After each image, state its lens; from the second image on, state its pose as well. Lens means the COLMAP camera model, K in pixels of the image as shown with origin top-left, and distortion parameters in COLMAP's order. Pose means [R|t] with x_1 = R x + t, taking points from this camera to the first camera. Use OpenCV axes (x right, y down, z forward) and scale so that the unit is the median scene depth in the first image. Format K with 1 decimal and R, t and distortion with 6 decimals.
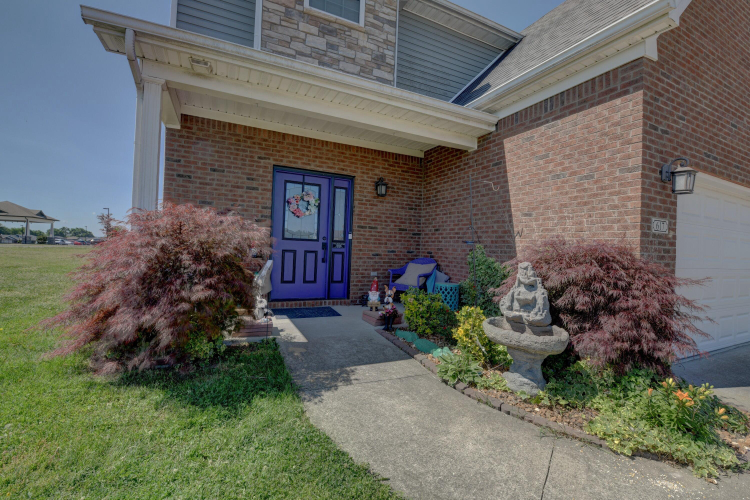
lens RADIAL K [[320.2, 0, 371.7], [0, 320.2, 249.5], [0, 0, 1]] dist [-0.008156, -0.007026]
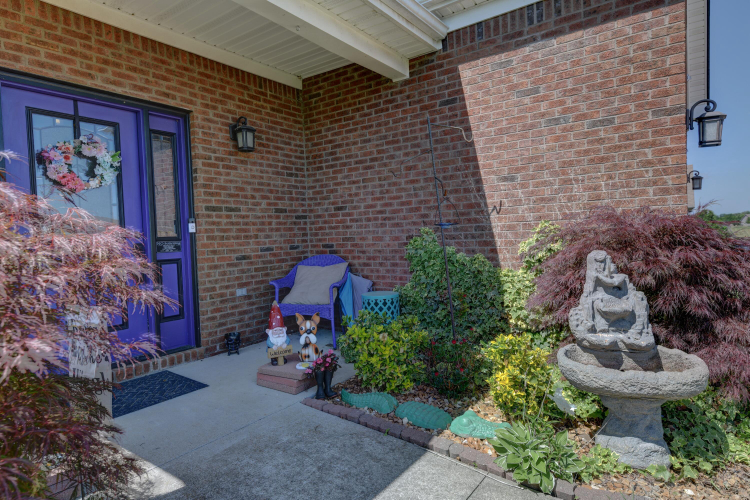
lens RADIAL K [[434.2, 0, 375.1], [0, 434.2, 248.9], [0, 0, 1]] dist [0.011413, -0.002377]
pose [[0.871554, -0.086201, 0.482662, -0.205212], [0.073056, 0.996266, 0.046009, -0.023213], [-0.484826, -0.004838, 0.874598, 0.319208]]
